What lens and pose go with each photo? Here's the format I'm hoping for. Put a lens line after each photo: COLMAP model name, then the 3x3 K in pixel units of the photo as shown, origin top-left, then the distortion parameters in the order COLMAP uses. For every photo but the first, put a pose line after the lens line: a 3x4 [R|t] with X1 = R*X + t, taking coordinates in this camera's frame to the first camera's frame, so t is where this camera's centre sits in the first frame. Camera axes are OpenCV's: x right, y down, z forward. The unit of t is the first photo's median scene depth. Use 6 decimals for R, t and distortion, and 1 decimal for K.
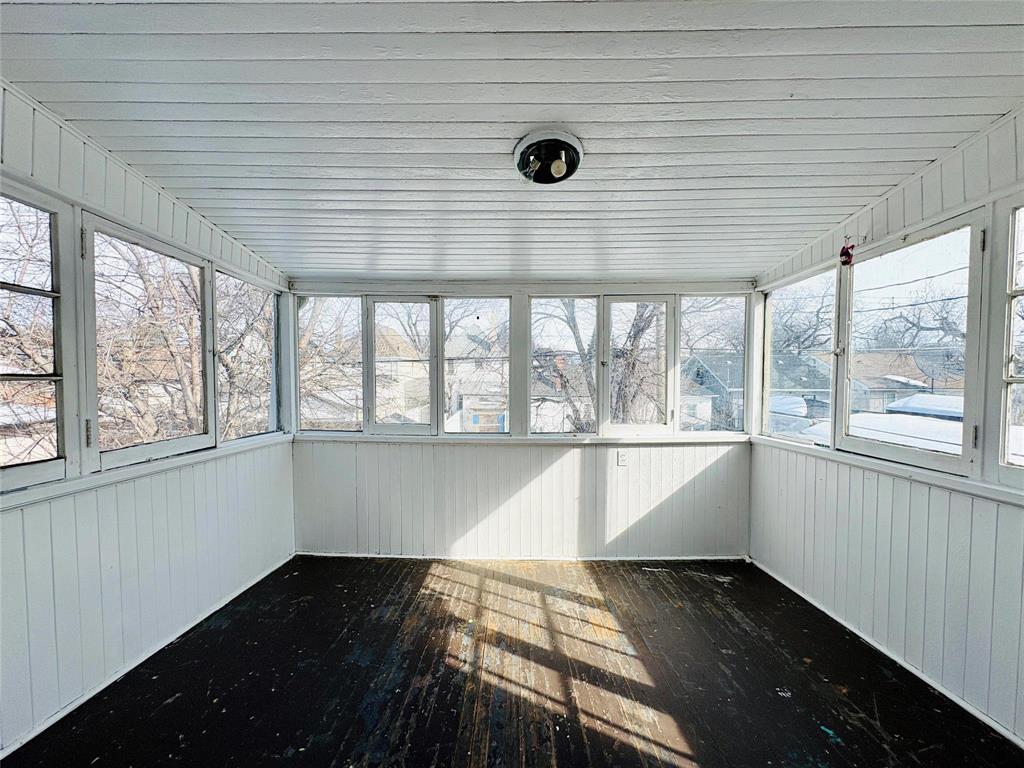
lens RADIAL K [[406.0, 0, 505.4], [0, 406.0, 385.7], [0, 0, 1]] dist [-0.000041, -0.000091]
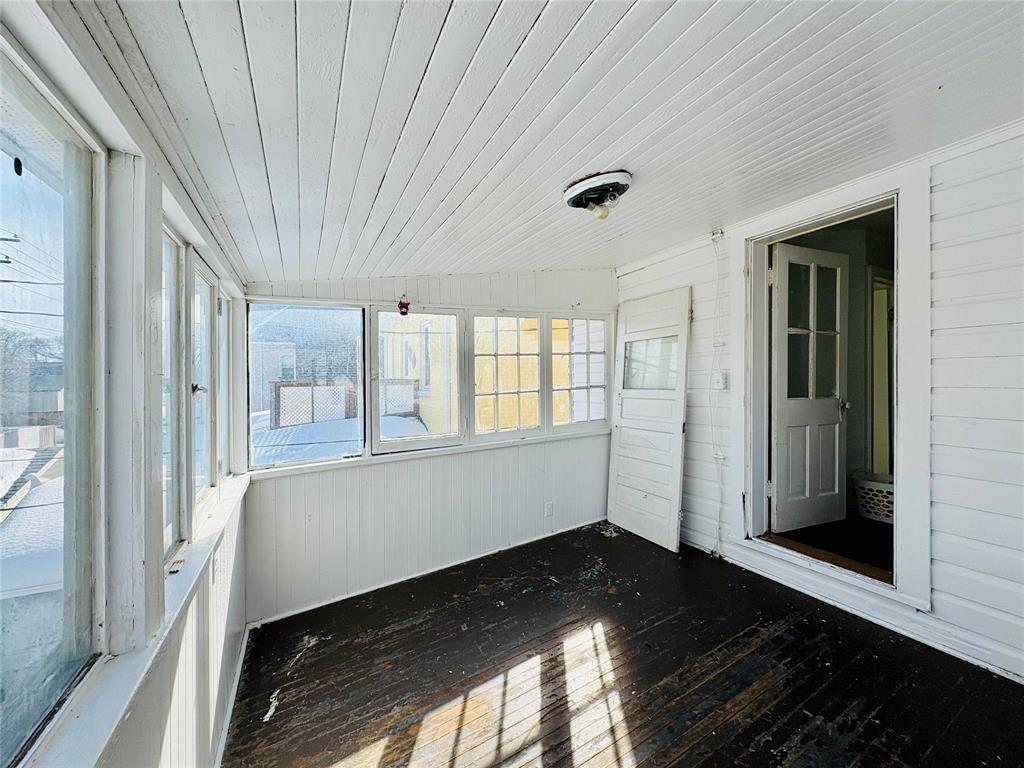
lens RADIAL K [[406.0, 0, 519.7], [0, 406.0, 383.4], [0, 0, 1]] dist [-0.000041, -0.000091]
pose [[-0.492313, -0.003235, 0.870412, -0.376367], [0.041014, 0.998796, 0.026910, -0.059596], [-0.869451, 0.048947, -0.491588, 0.923290]]
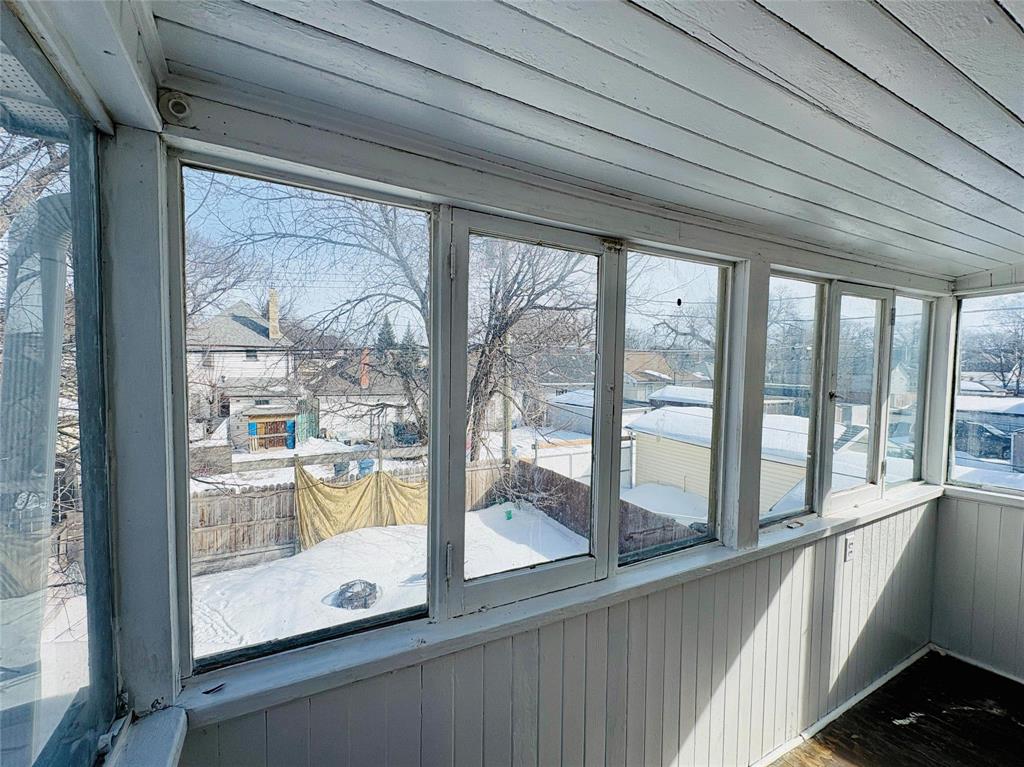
lens RADIAL K [[434.9, 0, 508.5], [0, 434.9, 384.3], [0, 0, 1]] dist [-0.002759, 0.000501]
pose [[0.872474, -0.014989, 0.488431, -0.494048], [0.007886, 0.999831, 0.016596, -0.088365], [-0.488598, -0.010628, 0.872445, 0.695981]]
